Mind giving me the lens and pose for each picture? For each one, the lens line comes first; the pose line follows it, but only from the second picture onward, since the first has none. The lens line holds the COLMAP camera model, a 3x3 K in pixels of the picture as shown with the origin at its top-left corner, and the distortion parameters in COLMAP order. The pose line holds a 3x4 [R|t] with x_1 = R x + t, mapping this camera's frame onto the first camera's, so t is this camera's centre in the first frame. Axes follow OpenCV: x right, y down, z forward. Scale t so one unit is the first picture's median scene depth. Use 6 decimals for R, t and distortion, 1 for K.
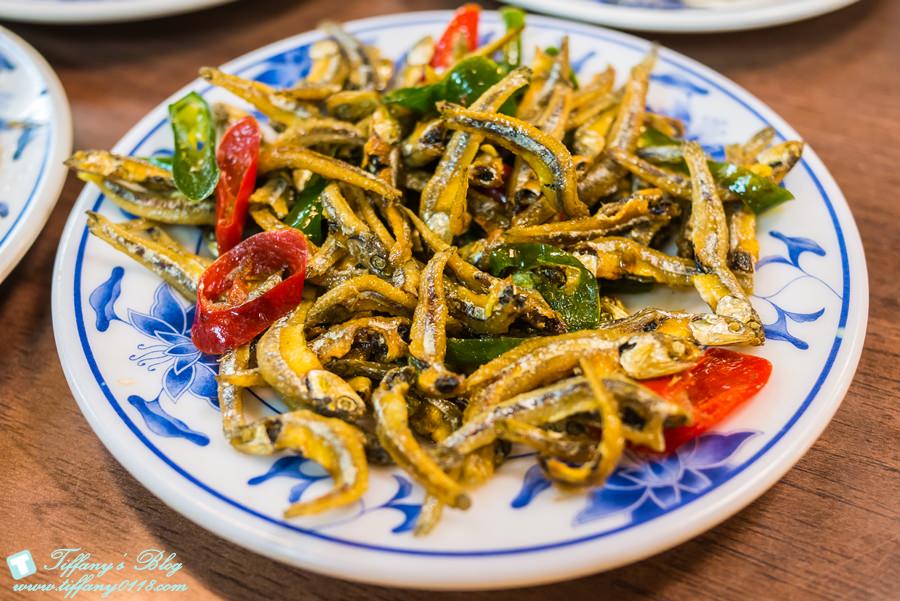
lens RADIAL K [[1055.1, 0, 450.4], [0, 1055.1, 302.3], [0, 0, 1]] dist [0.000151, 0.000000]
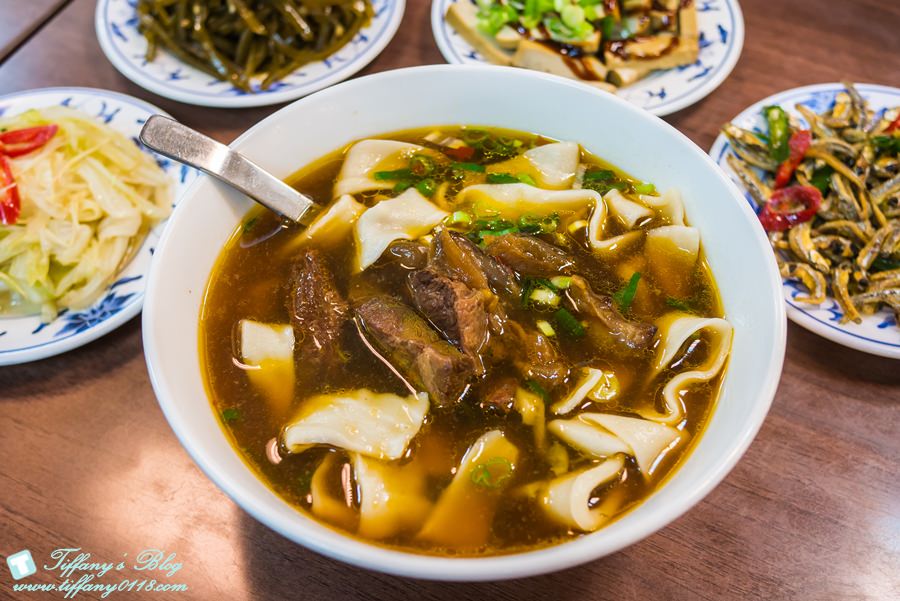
lens RADIAL K [[1055.1, 0, 446.9], [0, 1055.1, 300.5], [0, 0, 1]] dist [0.000151, 0.000000]
pose [[0.915733, 0.337403, -0.218157, -0.318901], [-0.308231, 0.938227, 0.157240, 0.048237], [0.257734, -0.076747, 0.963163, -1.511890]]
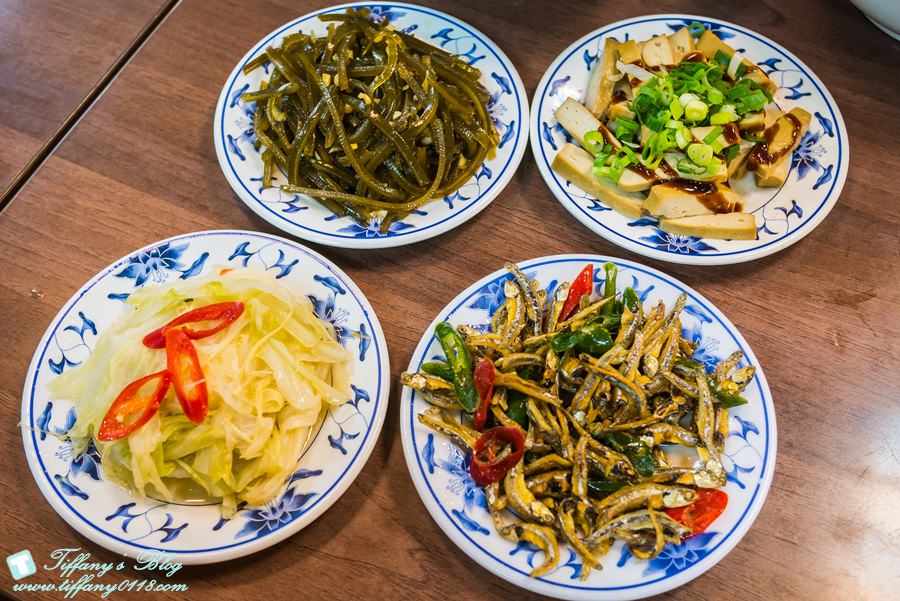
lens RADIAL K [[1055.1, 0, 452.2], [0, 1055.1, 300.8], [0, 0, 1]] dist [0.000151, 0.000000]
pose [[0.999900, 0.011582, 0.008121, -0.318412], [-0.013185, 0.971060, 0.238473, -0.886752], [-0.005124, -0.238556, 0.971115, -1.117459]]
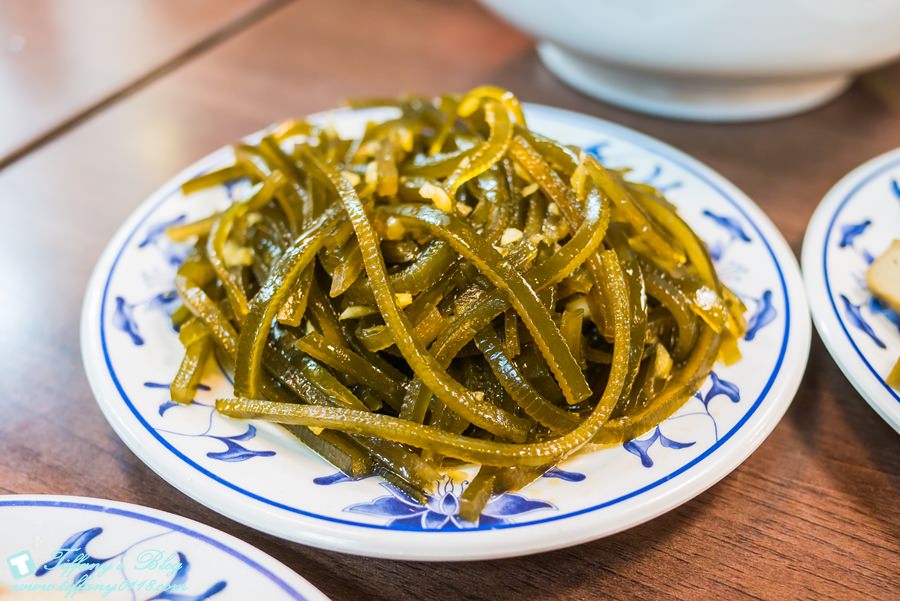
lens RADIAL K [[1055.1, 0, 454.2], [0, 1055.1, 302.8], [0, 0, 1]] dist [0.000151, 0.000000]
pose [[0.998313, 0.044975, -0.036727, -0.457036], [-0.049484, 0.989896, -0.132884, -0.490061], [0.030379, 0.134477, 0.990451, 0.492580]]
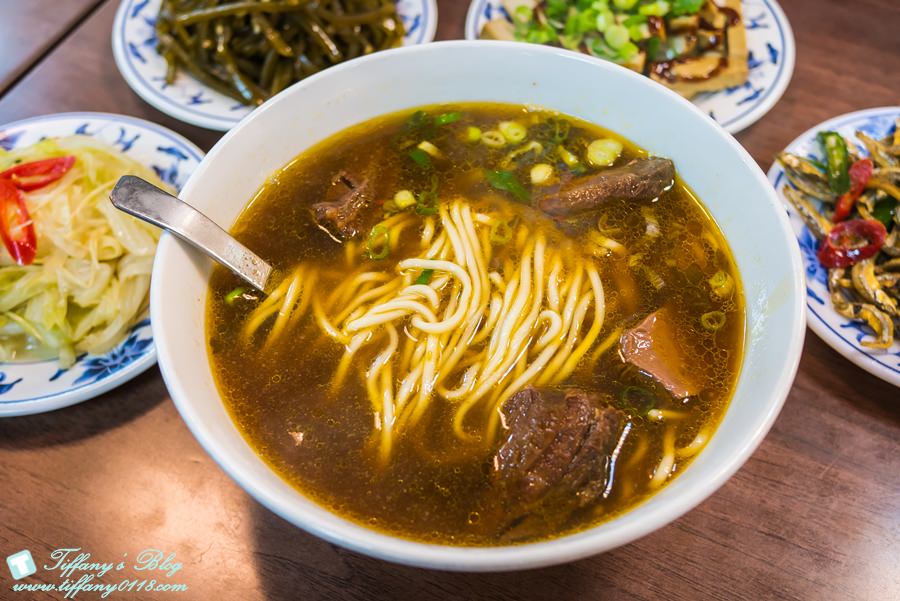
lens RADIAL K [[1055.1, 0, 447.0], [0, 1055.1, 300.4], [0, 0, 1]] dist [0.000151, 0.000000]
pose [[0.915149, 0.337724, -0.220100, -0.454587], [-0.306617, 0.937628, 0.163829, -0.002030], [0.261701, -0.082442, 0.961621, -1.392075]]
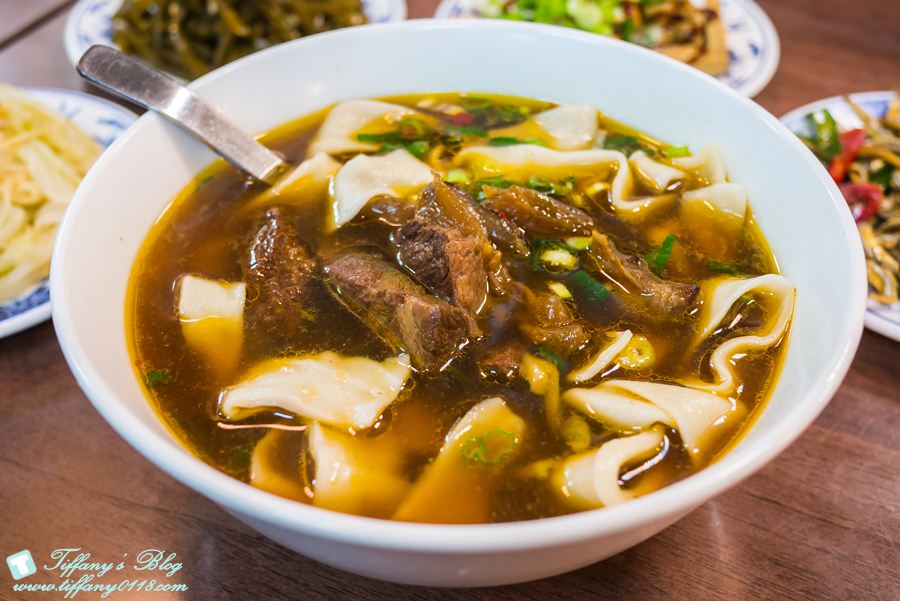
lens RADIAL K [[1055.1, 0, 445.7], [0, 1055.1, 299.0], [0, 0, 1]] dist [0.000151, 0.000000]
pose [[0.907804, 0.305576, -0.287254, -0.259833], [-0.321471, 0.946880, -0.008663, 0.427251], [0.269348, 0.100208, 0.957815, -1.132716]]
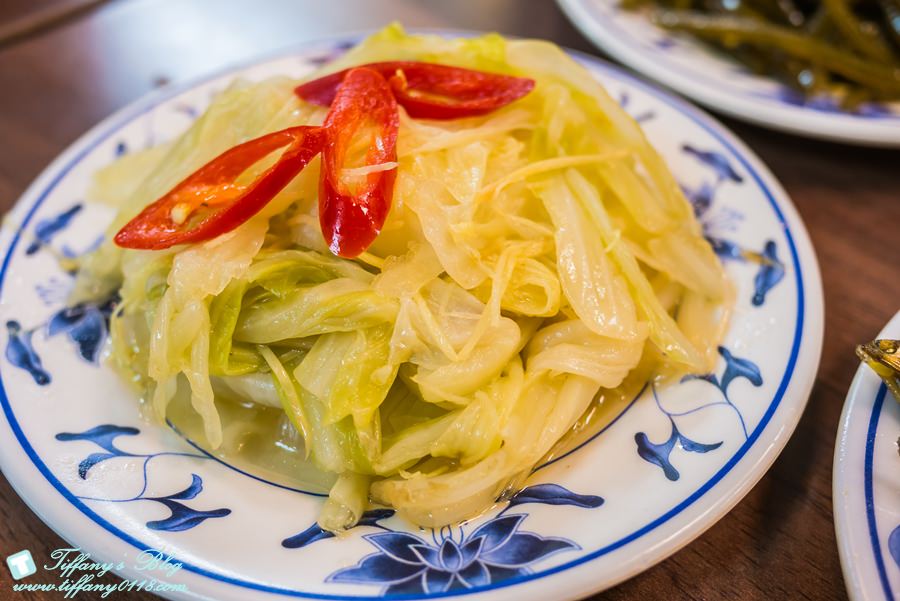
lens RADIAL K [[1055.1, 0, 450.2], [0, 1055.1, 300.1], [0, 0, 1]] dist [0.000151, 0.000000]
pose [[0.626424, 0.567926, -0.533903, -1.180066], [-0.578206, 0.797909, 0.170352, 0.368112], [0.522753, 0.201993, 0.828208, -0.234677]]
